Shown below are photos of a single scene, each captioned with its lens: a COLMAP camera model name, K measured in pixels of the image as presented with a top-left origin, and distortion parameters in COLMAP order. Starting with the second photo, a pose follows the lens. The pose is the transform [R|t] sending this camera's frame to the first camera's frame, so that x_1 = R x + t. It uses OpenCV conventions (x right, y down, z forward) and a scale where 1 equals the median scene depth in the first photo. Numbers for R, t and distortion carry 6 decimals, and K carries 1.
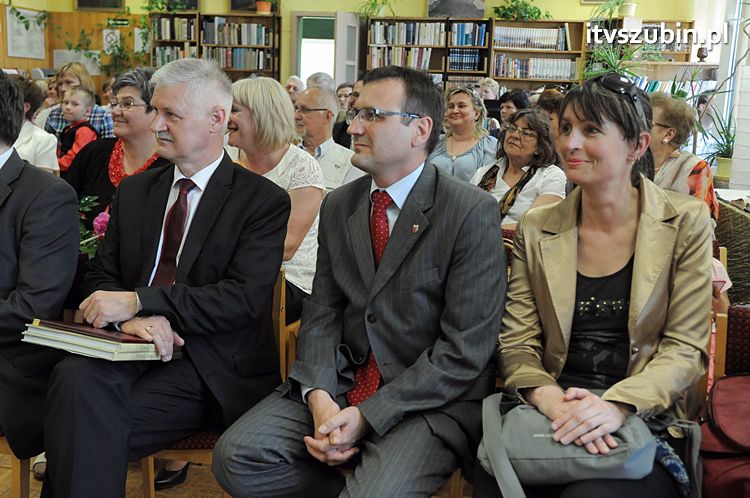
lens RADIAL K [[830.0, 0, 375.0], [0, 830.0, 249.0], [0, 0, 1]] dist [-0.062886, 0.182462]
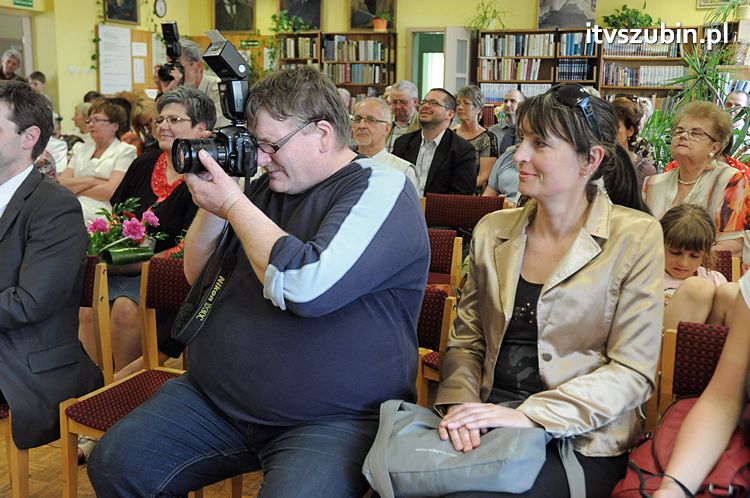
lens RADIAL K [[800.6, 0, 374.9], [0, 800.6, 239.9], [0, 0, 1]] dist [-0.060712, 0.213791]
pose [[0.983418, 0.011534, -0.180984, 0.047730], [-0.014673, 0.999764, -0.016016, -0.001335], [0.180756, 0.018406, 0.983356, 0.001354]]
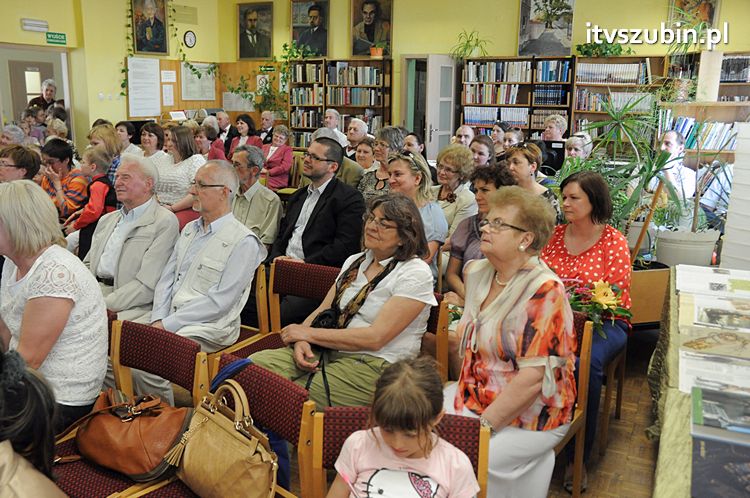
lens RADIAL K [[651.7, 0, 375.0], [0, 651.7, 249.0], [0, 0, 1]] dist [-0.094956, 0.107146]
pose [[0.958879, 0.042699, -0.280586, 0.133991], [-0.033886, 0.998770, 0.036188, -0.049920], [0.281786, -0.025192, 0.959147, 0.122414]]
